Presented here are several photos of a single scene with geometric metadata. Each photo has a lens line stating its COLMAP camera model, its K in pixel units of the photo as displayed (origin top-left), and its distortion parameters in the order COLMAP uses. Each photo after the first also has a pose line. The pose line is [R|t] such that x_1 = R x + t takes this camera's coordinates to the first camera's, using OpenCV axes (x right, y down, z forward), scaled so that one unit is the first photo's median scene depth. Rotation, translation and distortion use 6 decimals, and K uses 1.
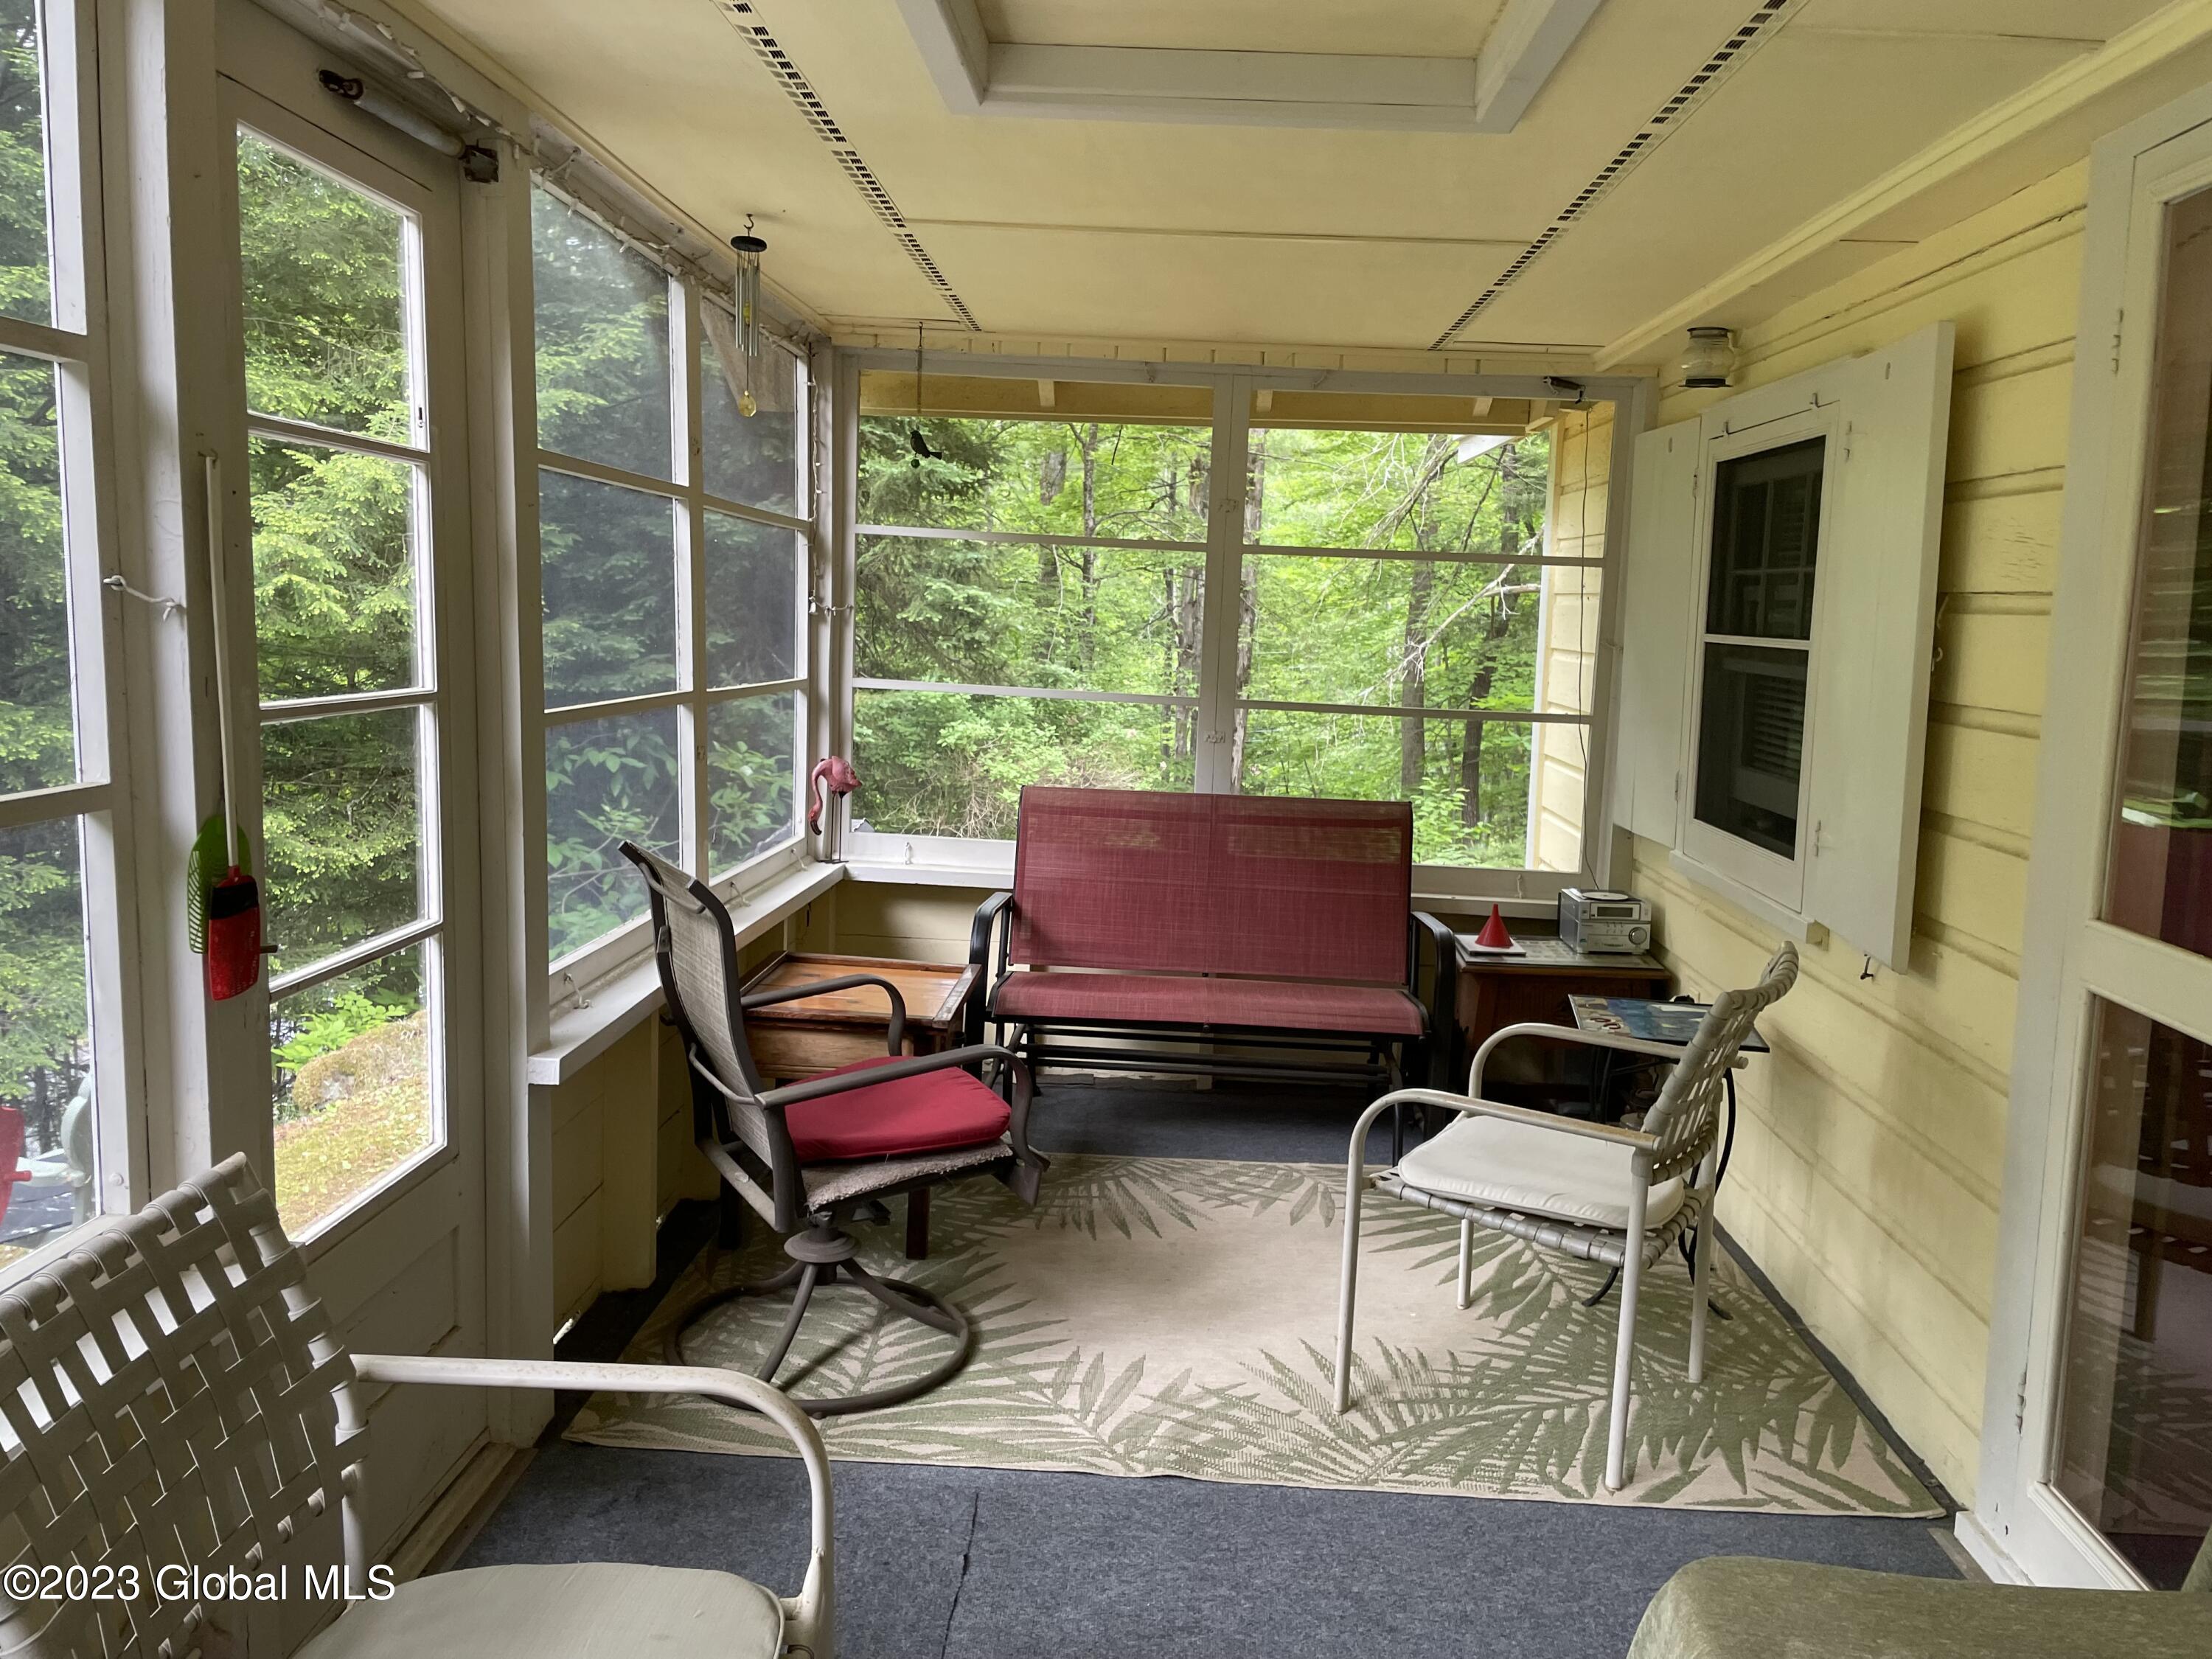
lens RADIAL K [[1666.0, 0, 1110.0], [0, 1666.0, 821.1], [0, 0, 1]] dist [0.079910, -0.111163]
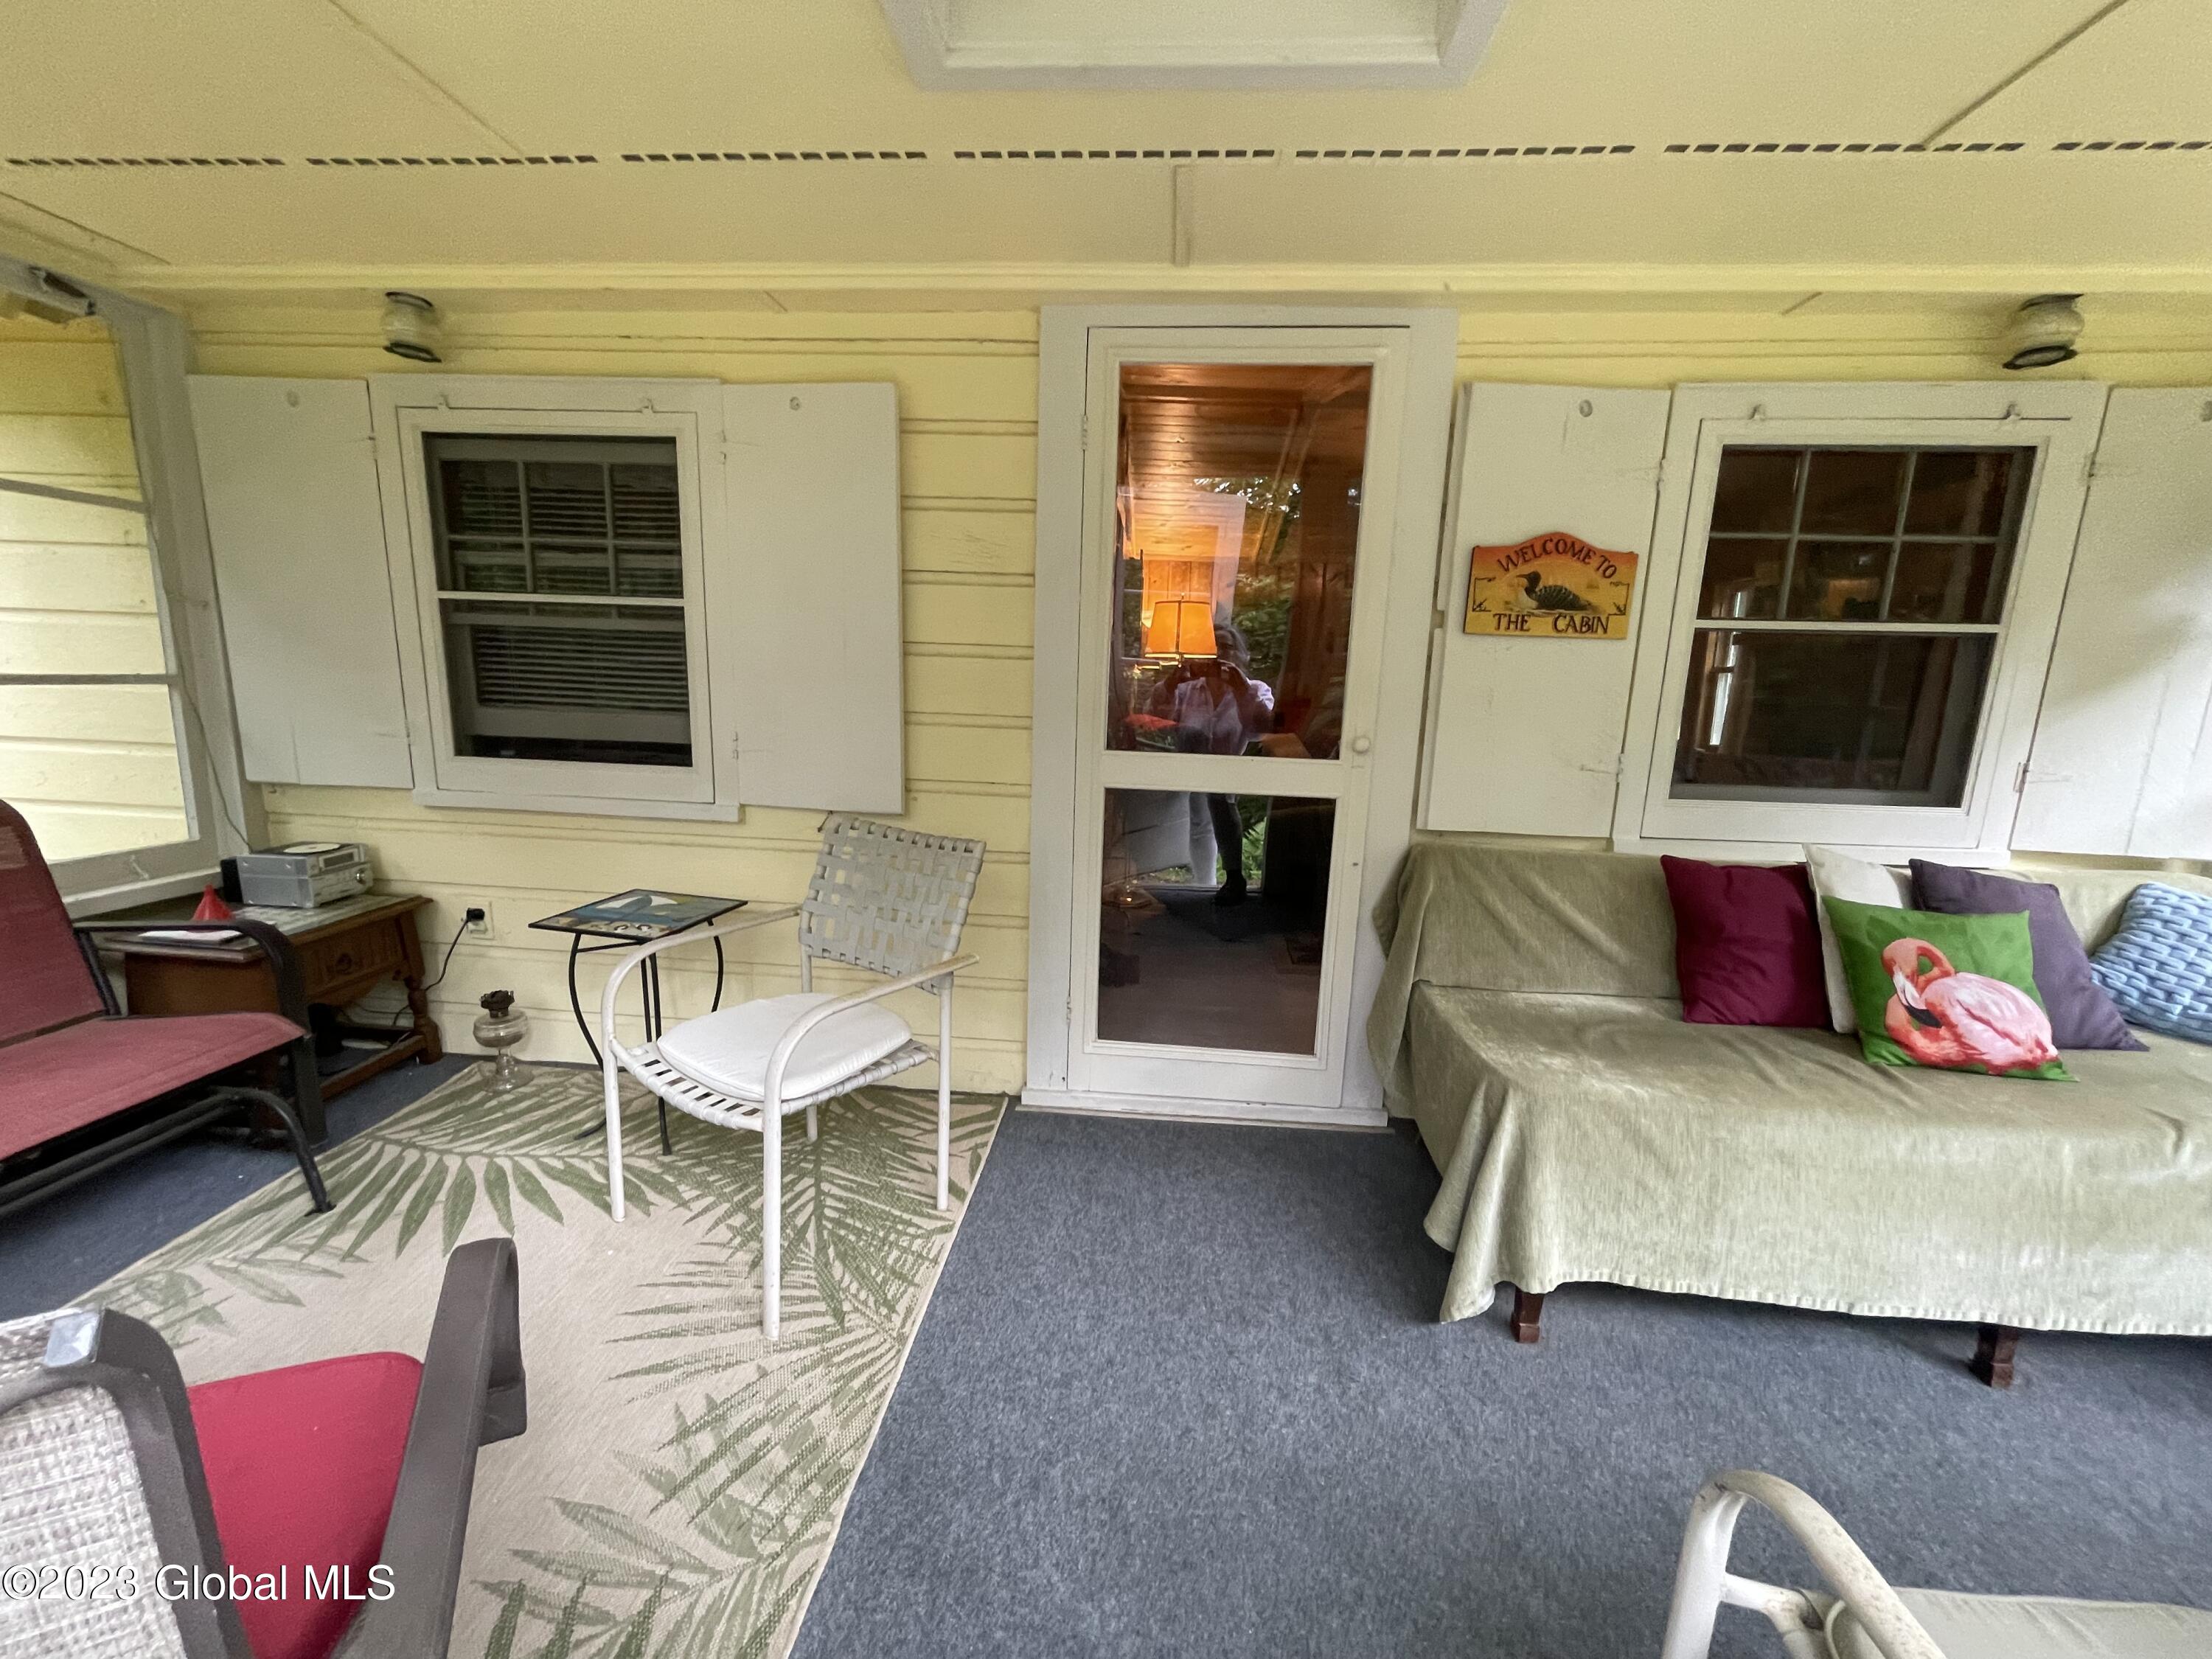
lens RADIAL K [[887.7, 0, 1104.0], [0, 887.7, 833.0], [0, 0, 1]] dist [-0.001978, -0.001274]
pose [[0.037774, -0.219838, 0.974805, -0.291529], [0.094733, 0.971895, 0.215511, -0.048638], [-0.994786, 0.084206, 0.057538, 0.656894]]
